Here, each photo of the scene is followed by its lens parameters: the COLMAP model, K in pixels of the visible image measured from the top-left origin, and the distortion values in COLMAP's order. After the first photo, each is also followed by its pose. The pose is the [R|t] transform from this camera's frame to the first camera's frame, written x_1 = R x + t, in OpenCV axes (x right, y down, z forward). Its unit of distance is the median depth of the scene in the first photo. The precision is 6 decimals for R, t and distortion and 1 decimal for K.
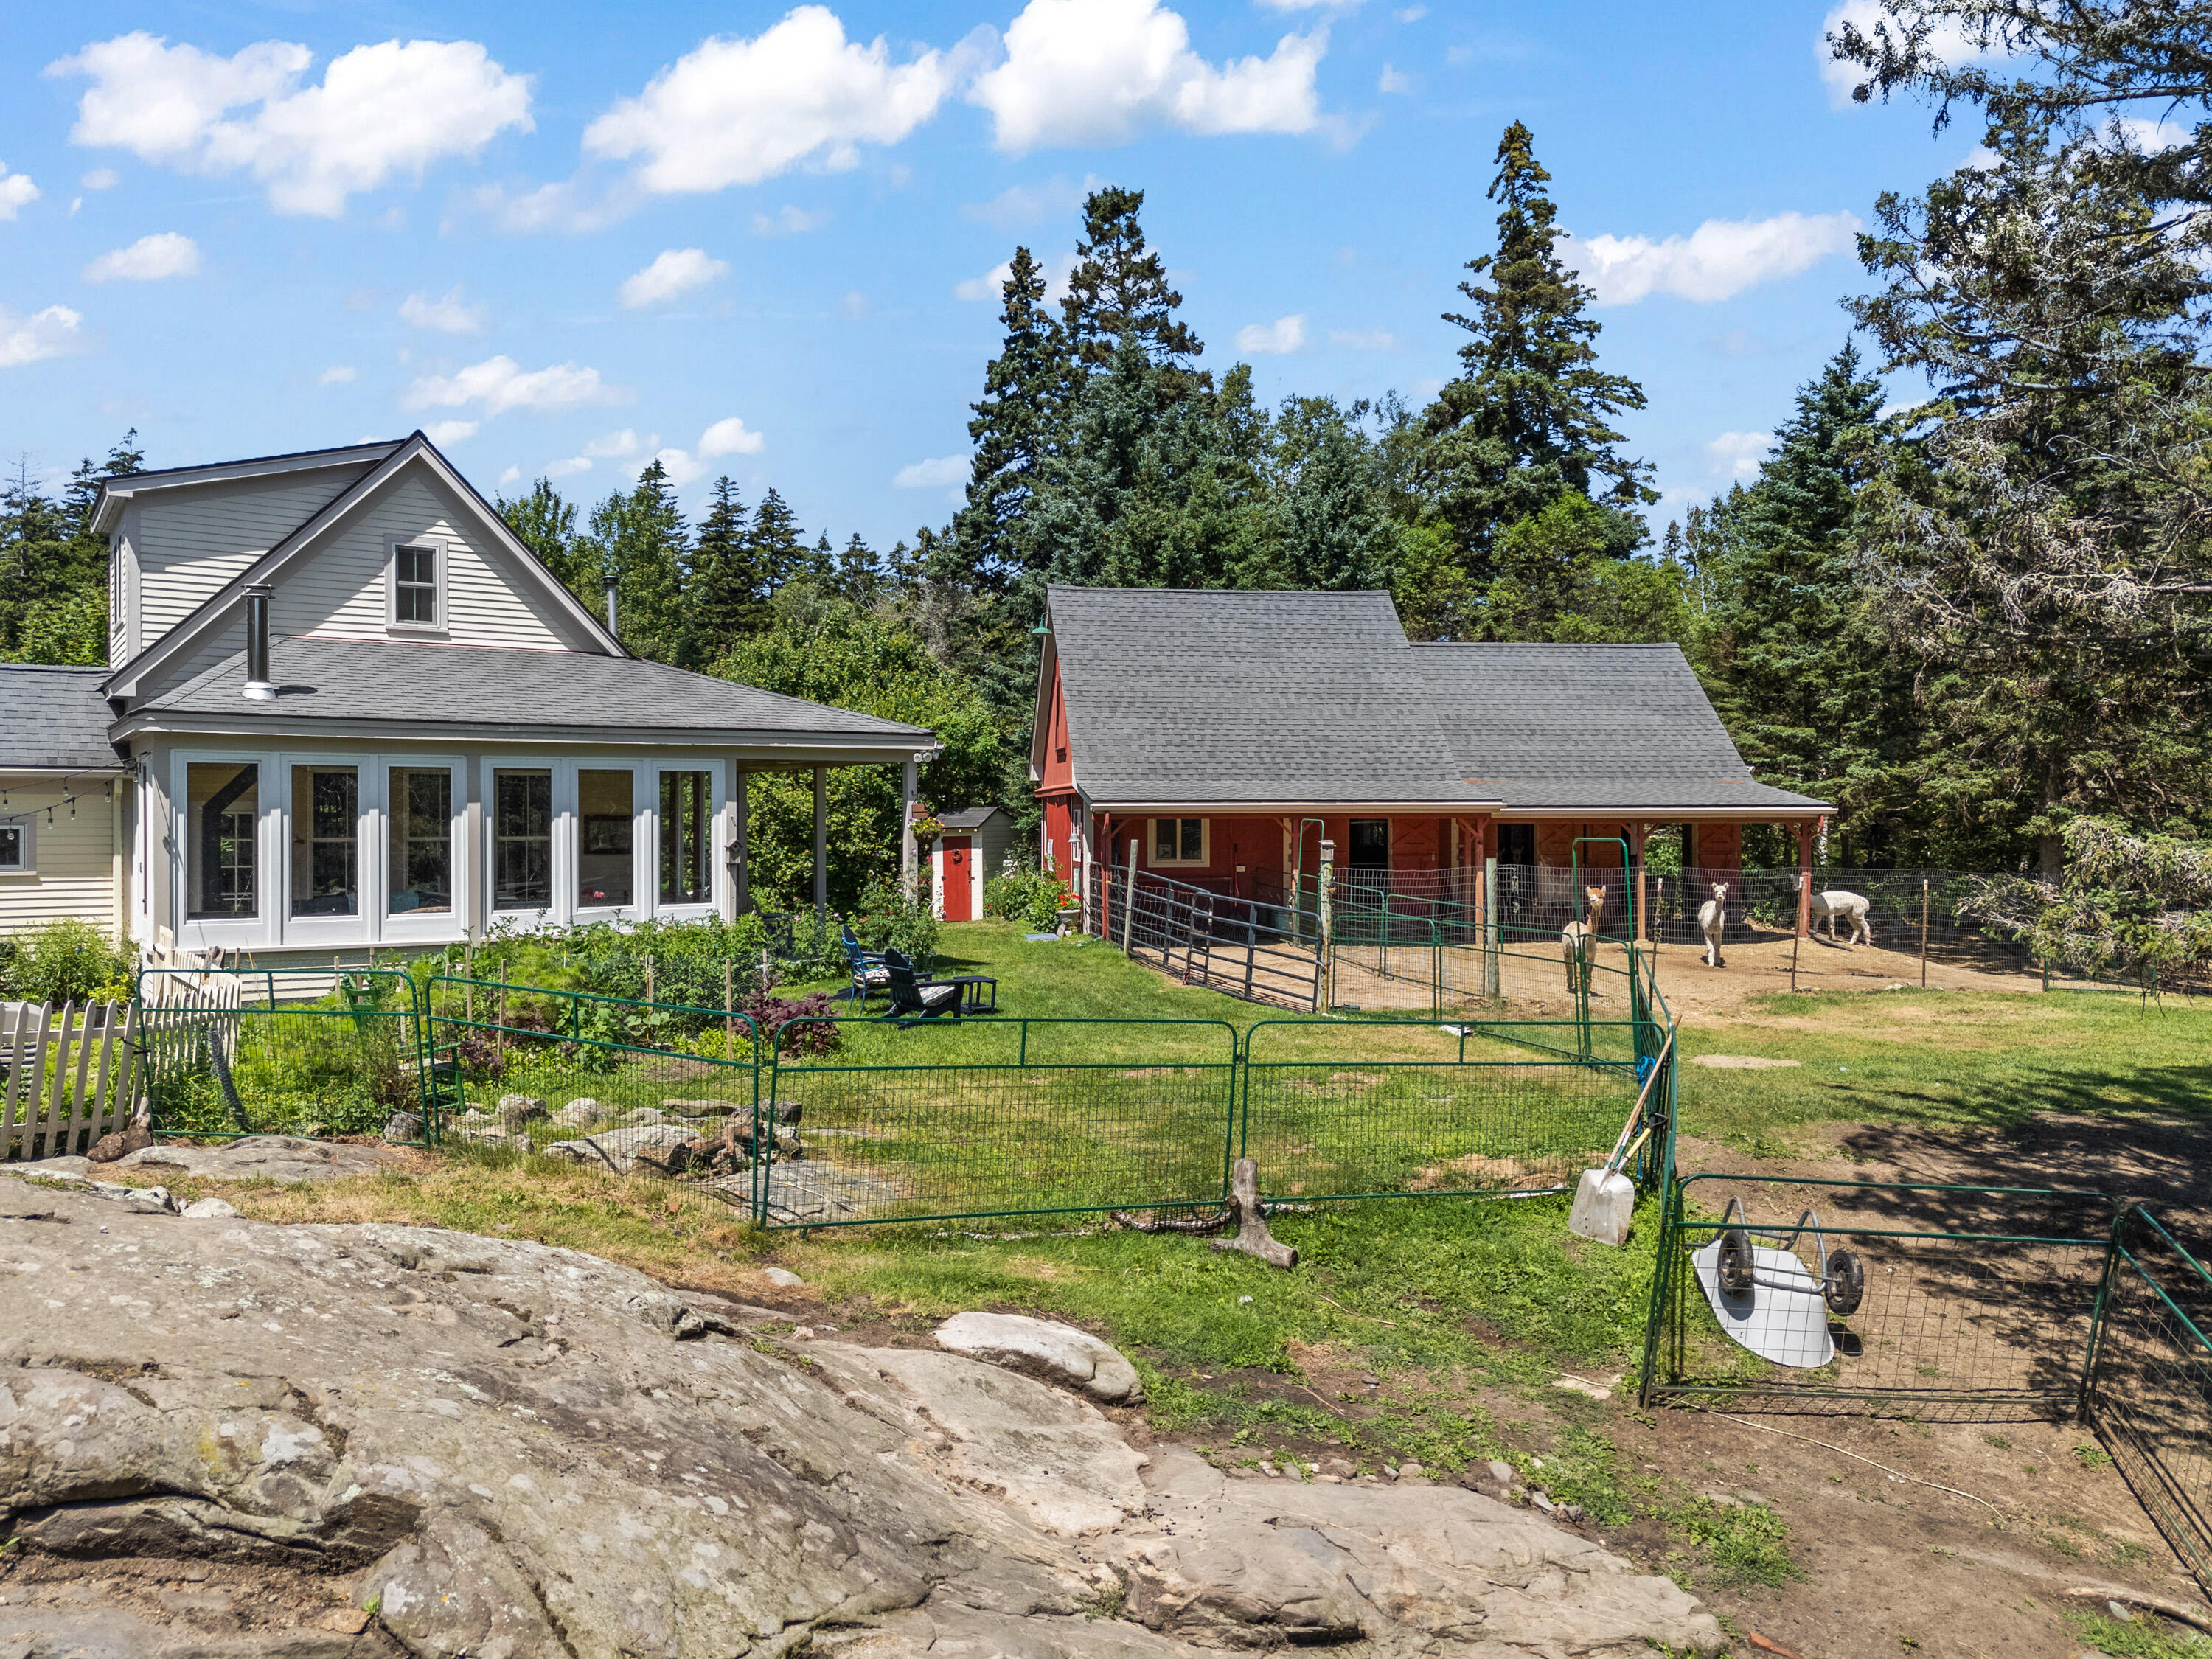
lens RADIAL K [[1593.4, 0, 1095.8], [0, 1593.4, 835.3], [0, 0, 1]] dist [0.087639, -0.100969]
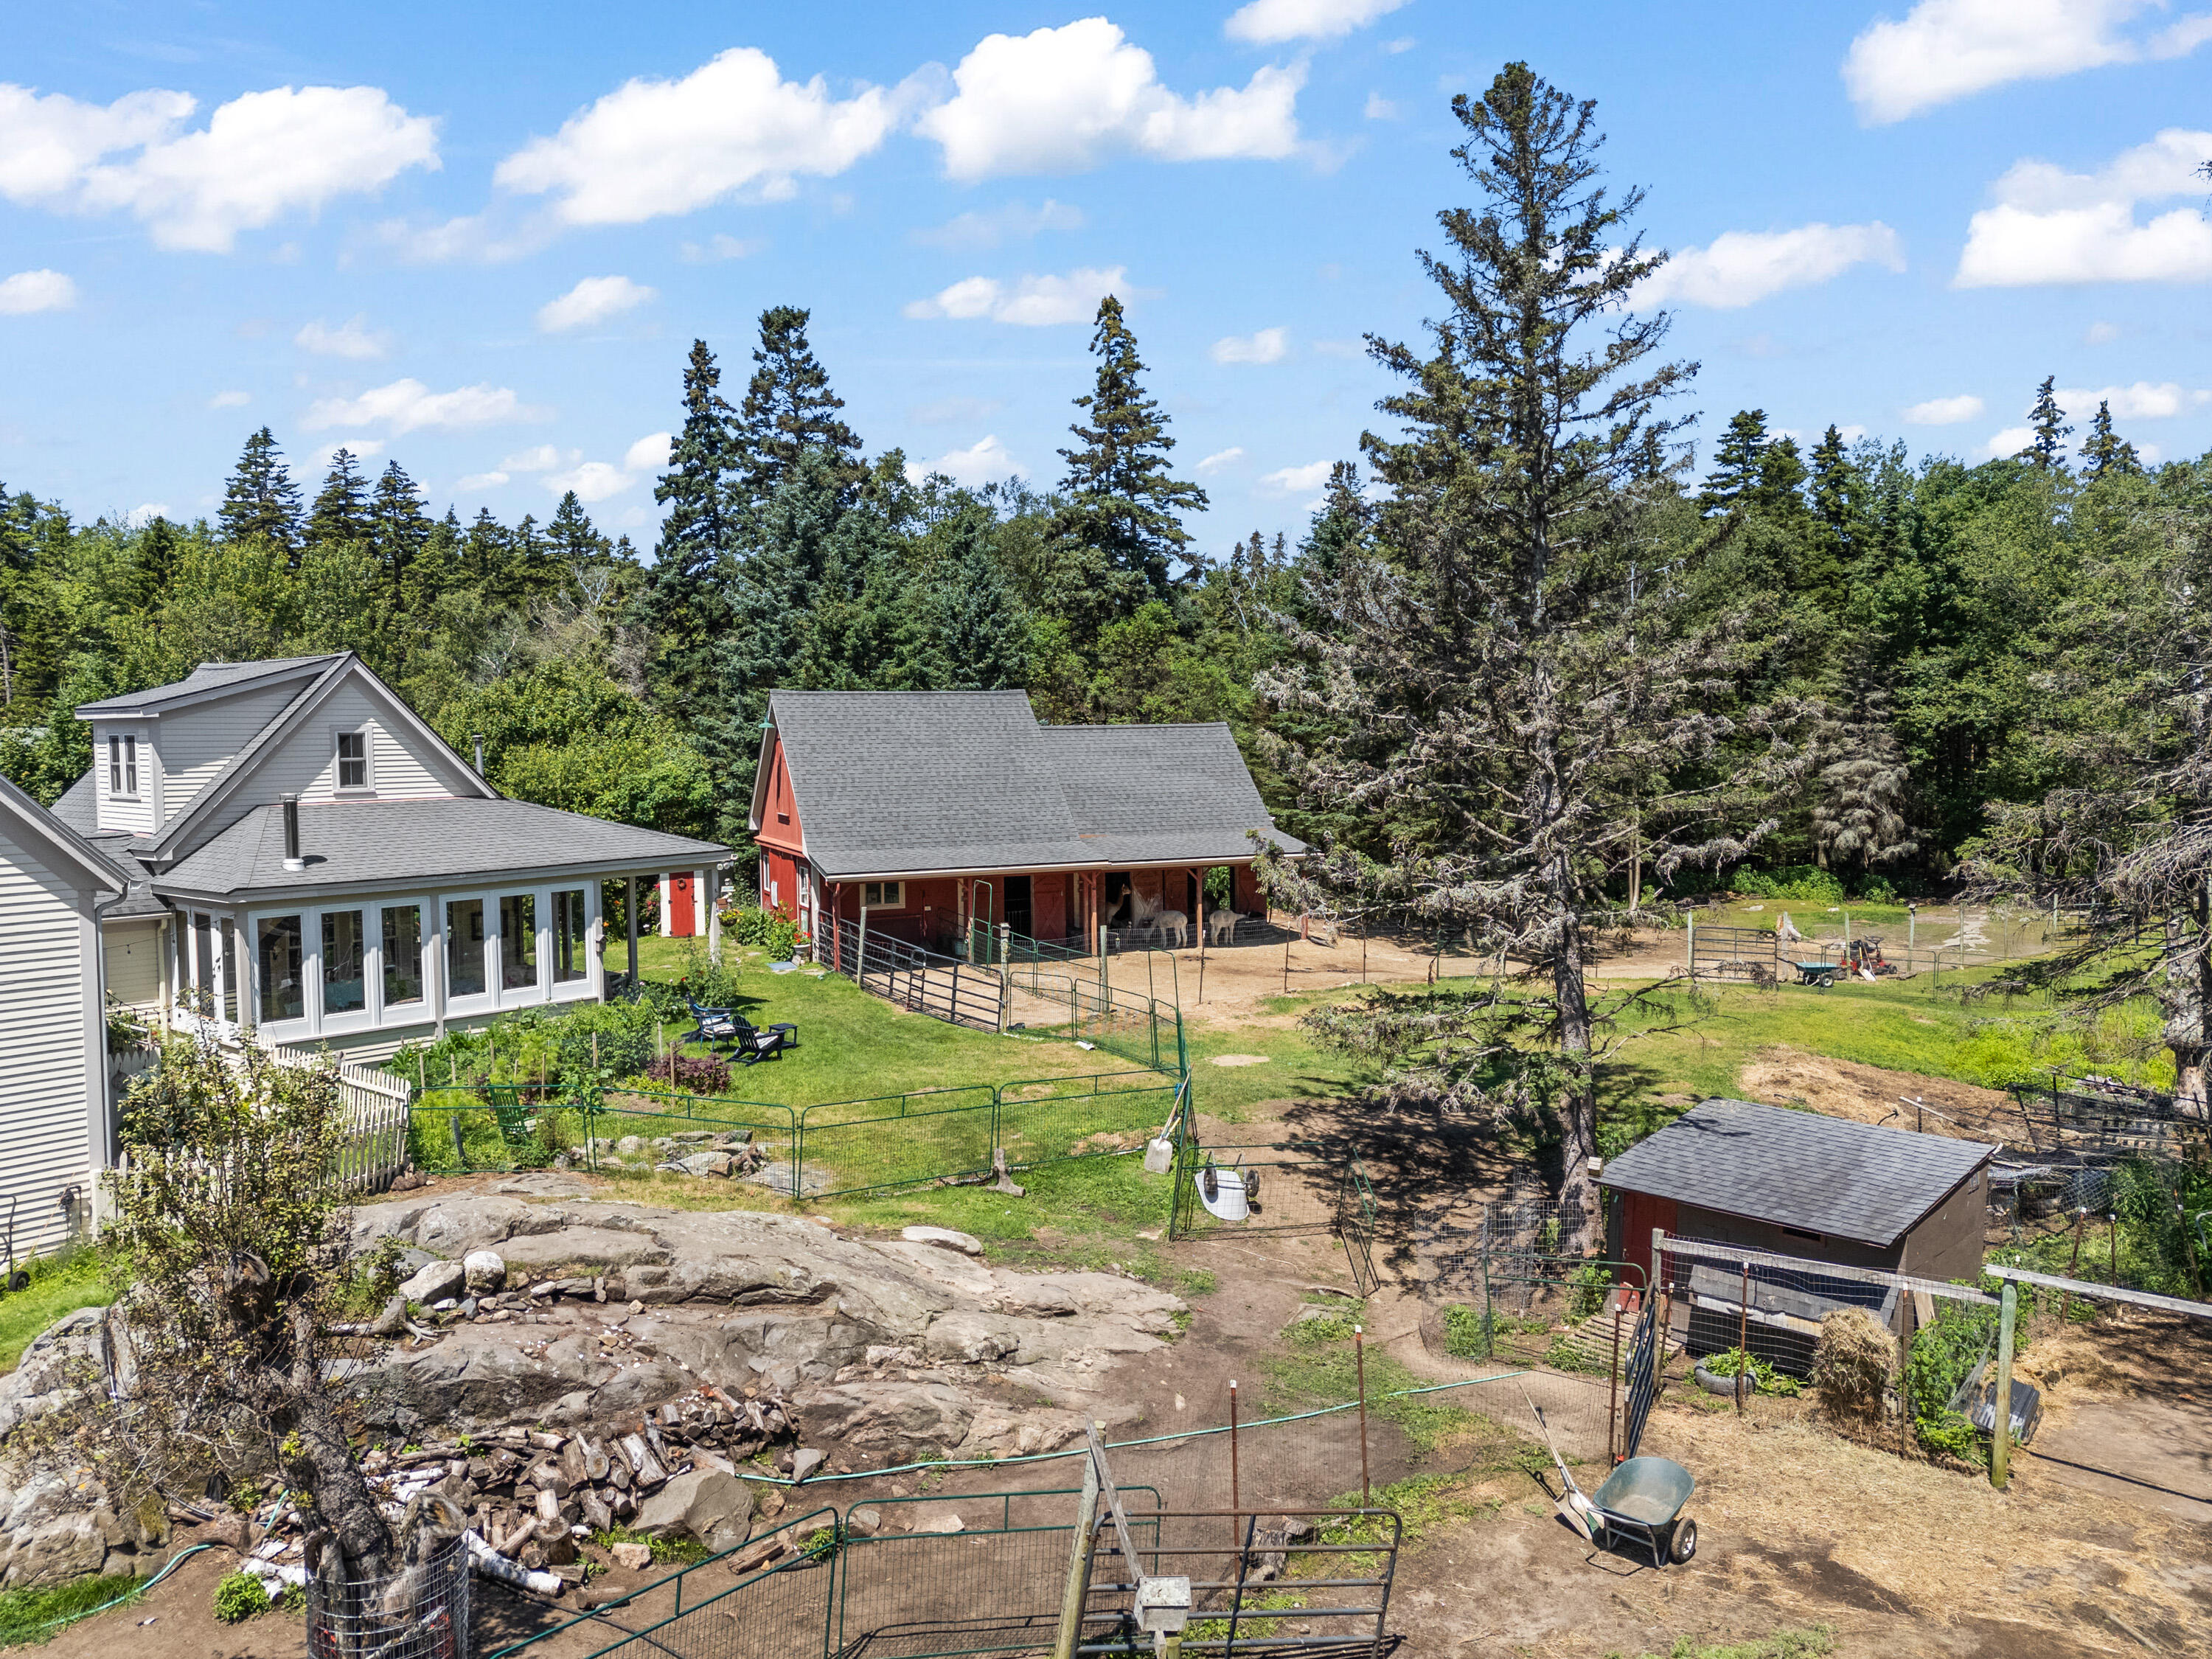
lens RADIAL K [[1678.0, 0, 1106.0], [0, 1678.0, 829.5], [0, 0, 1]] dist [0.179302, -0.389349]
pose [[0.968576, -0.023545, 0.247599, -0.094595], [0.009045, 0.998185, 0.059537, -0.106005], [-0.248551, -0.055427, 0.967032, -0.356087]]
